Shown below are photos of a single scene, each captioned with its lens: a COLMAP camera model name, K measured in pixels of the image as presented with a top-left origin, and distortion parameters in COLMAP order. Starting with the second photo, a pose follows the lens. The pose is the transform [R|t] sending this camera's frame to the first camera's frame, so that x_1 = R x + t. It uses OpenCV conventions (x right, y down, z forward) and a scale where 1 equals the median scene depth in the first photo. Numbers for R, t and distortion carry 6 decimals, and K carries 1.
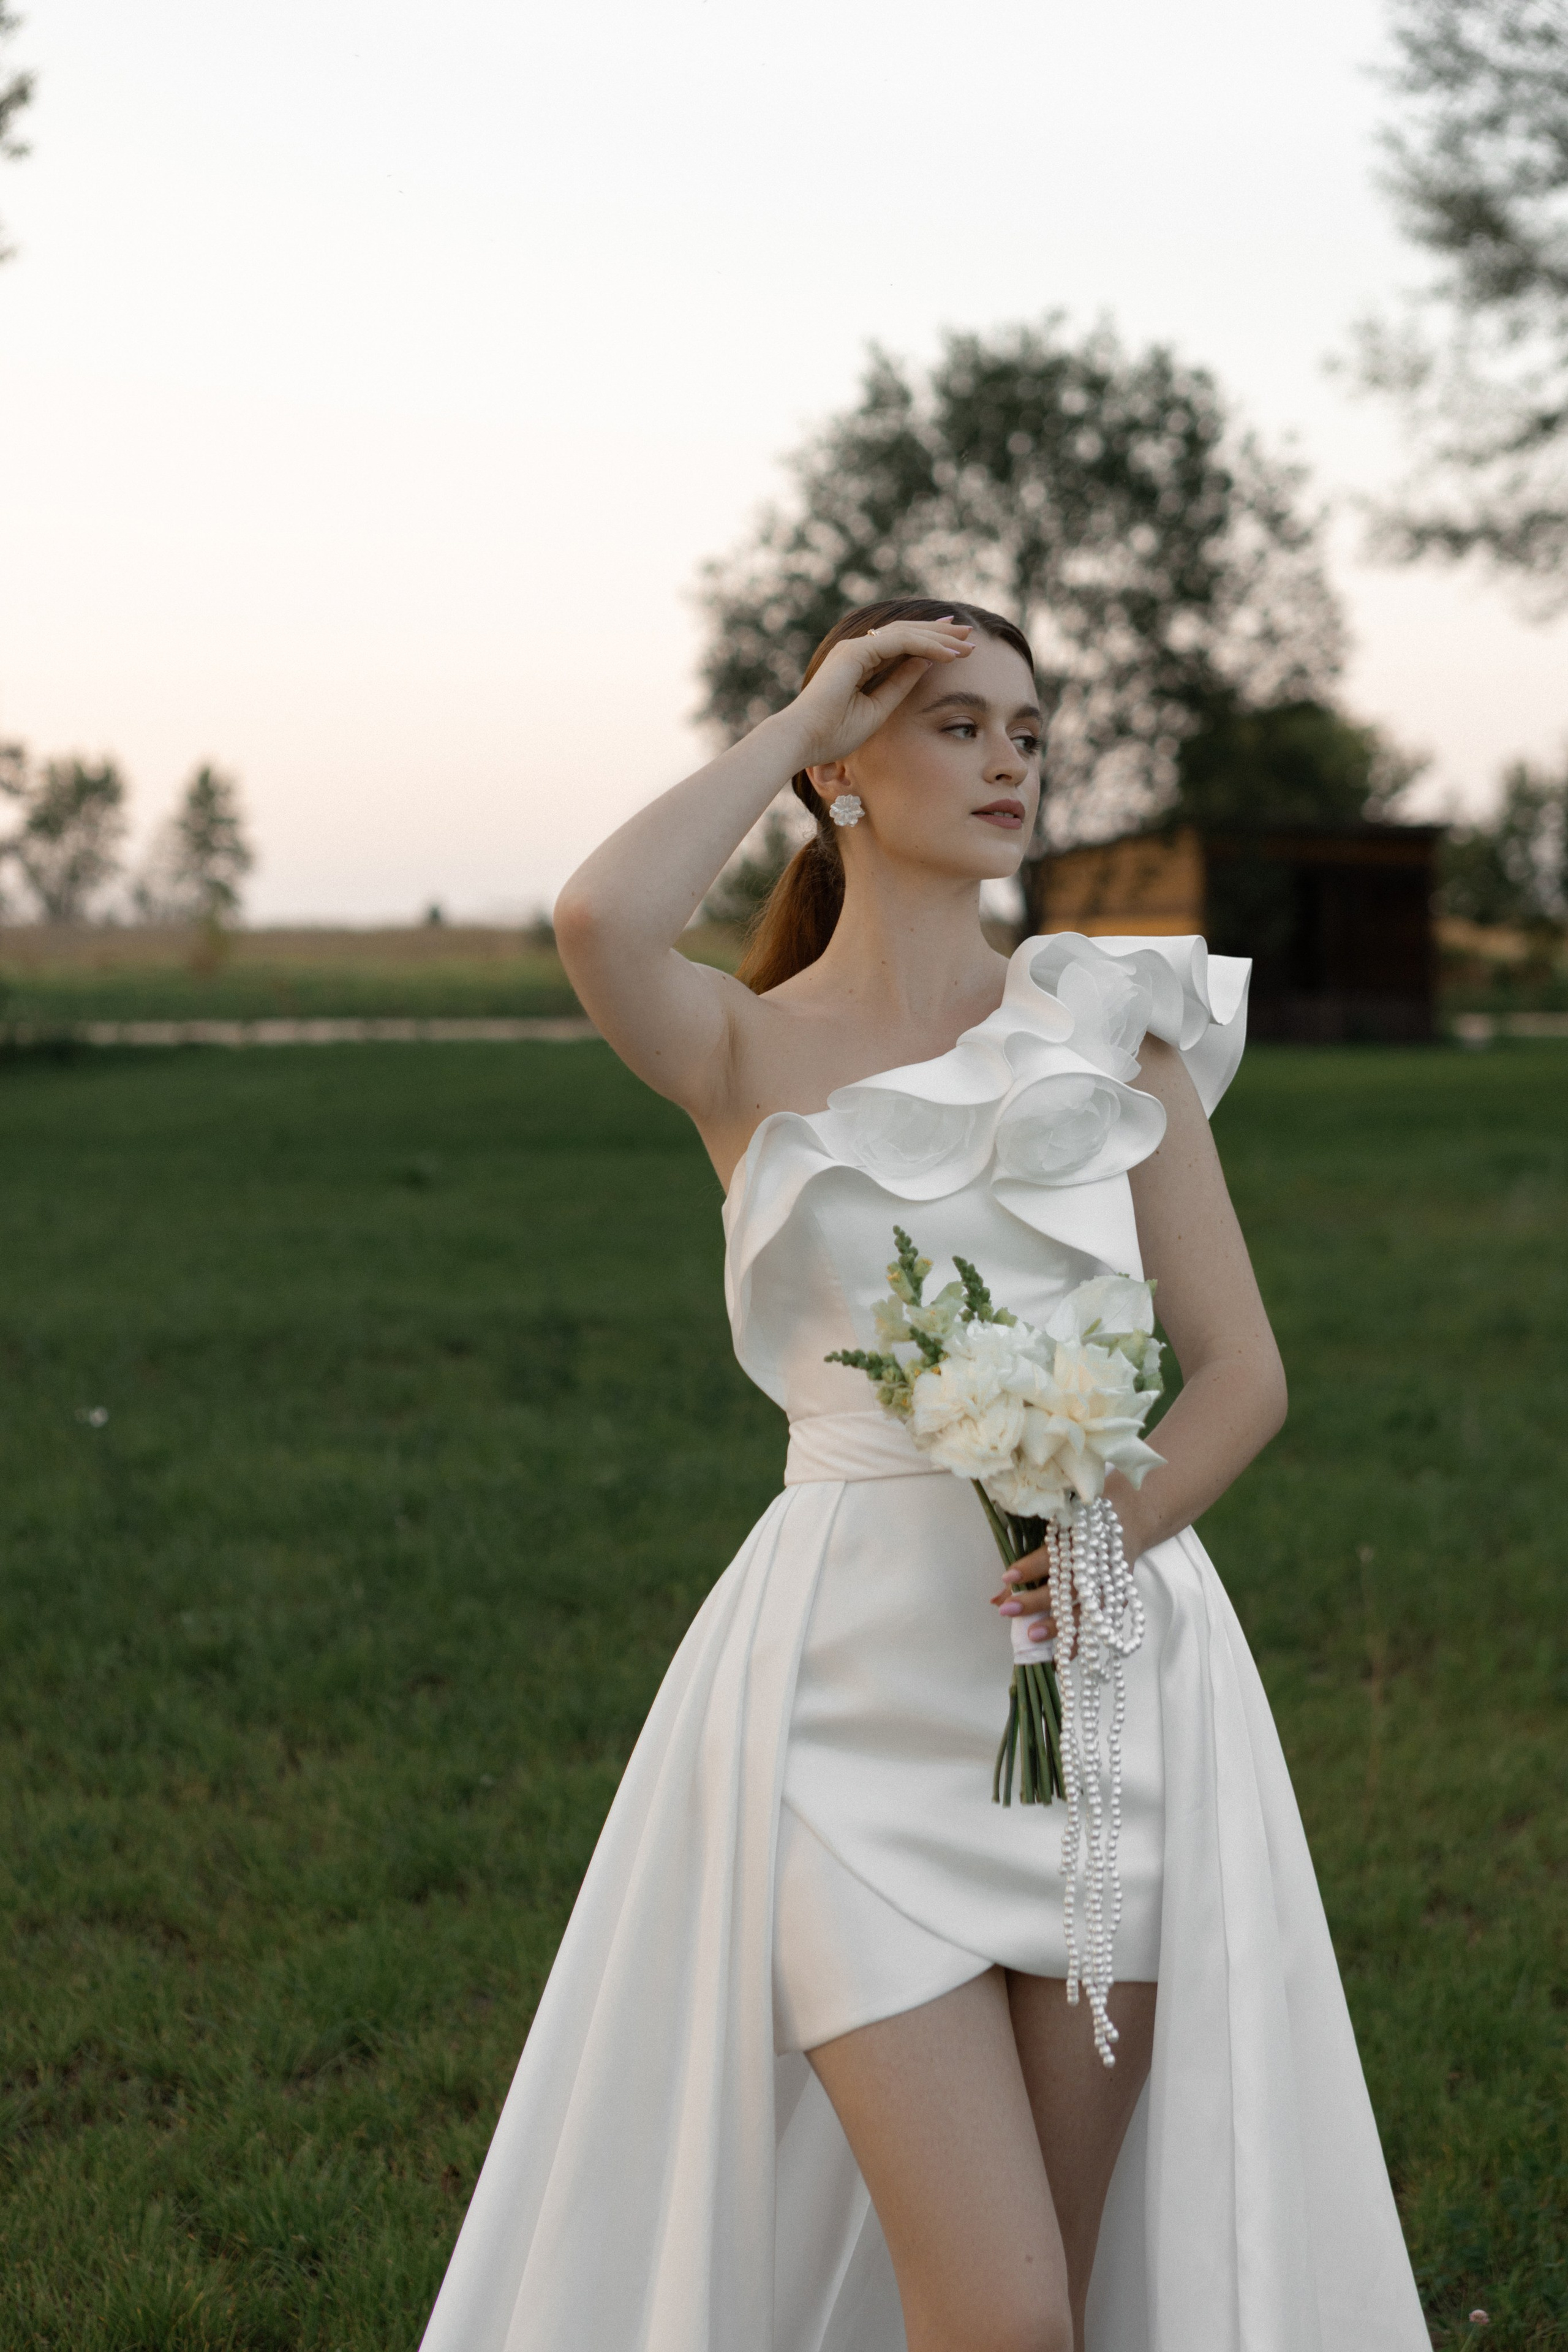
lens RADIAL K [[4545.3, 0, 784.0], [0, 4545.3, 1176.0], [0, 0, 1]] dist [-0.047112, 0.108387]
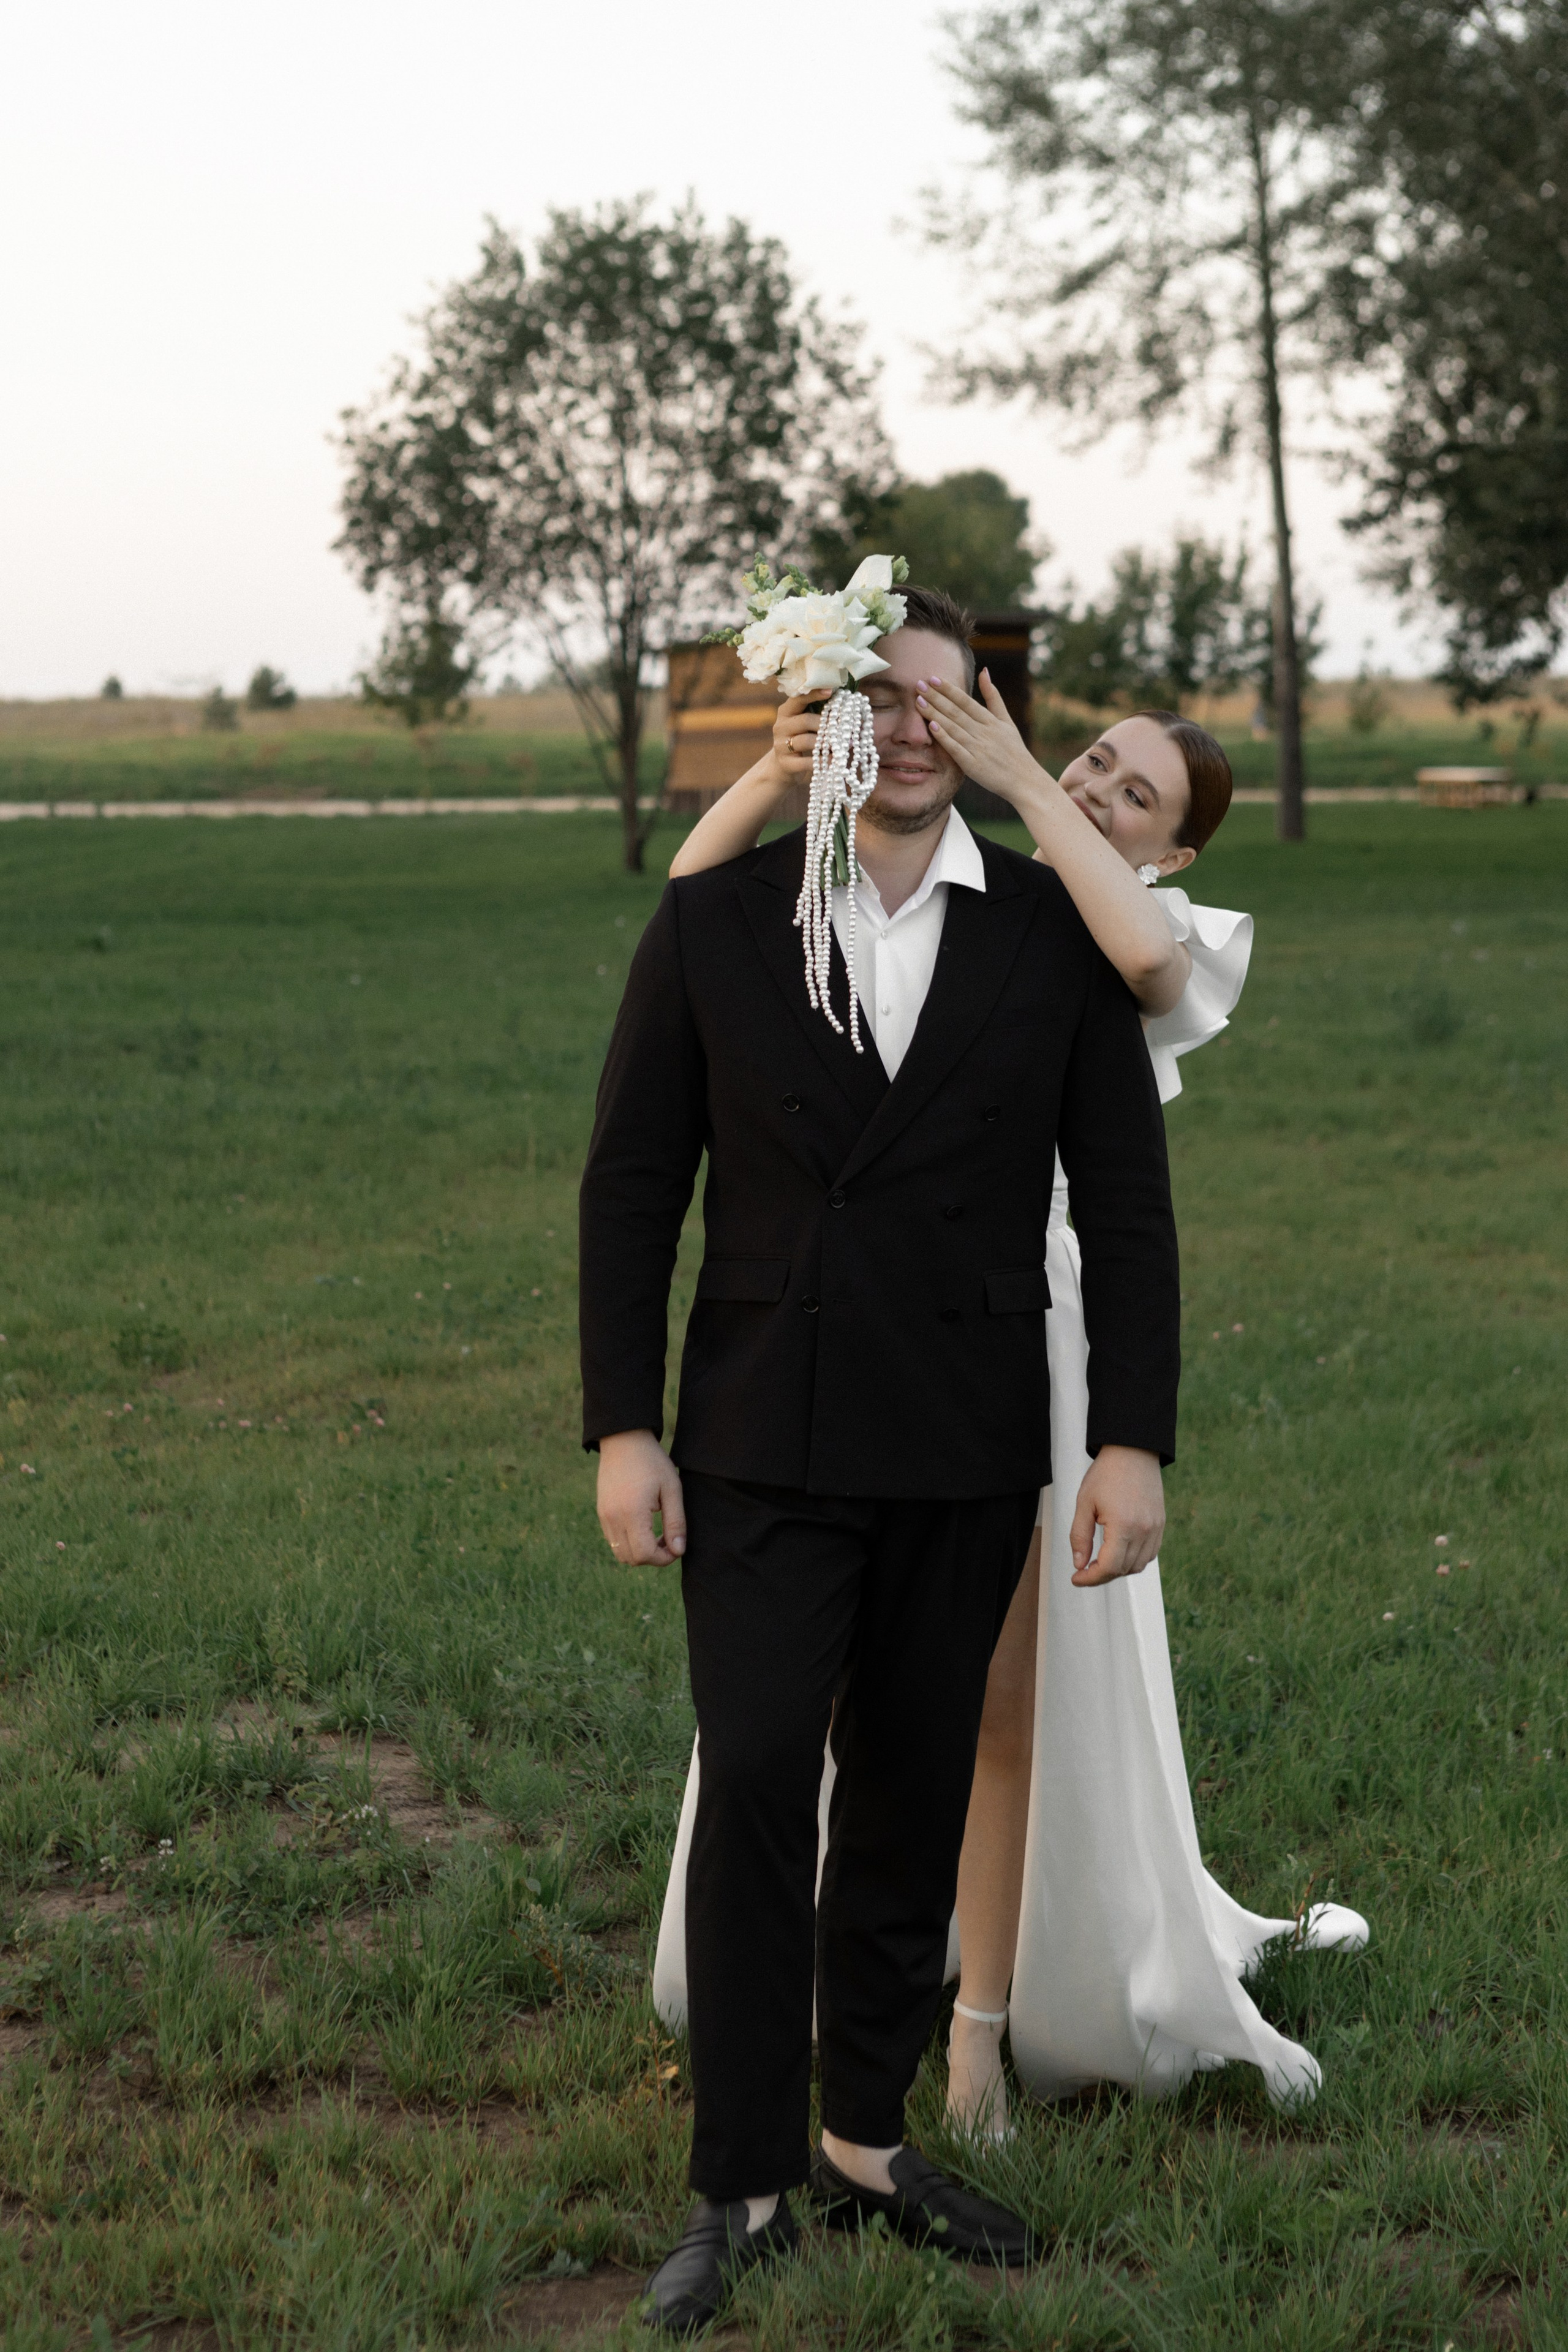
lens RADIAL K [[4880.6, 0, 784.0], [0, 4880.6, 1176.0], [0, 0, 1]] dist [-0.072827, -0.260131]
pose [[0.998208, -0.012293, 0.058555, 0.019083], [0.009508, 0.998821, 0.047610, 0.001301], [-0.059071, -0.046968, 0.997148, -0.243334]]
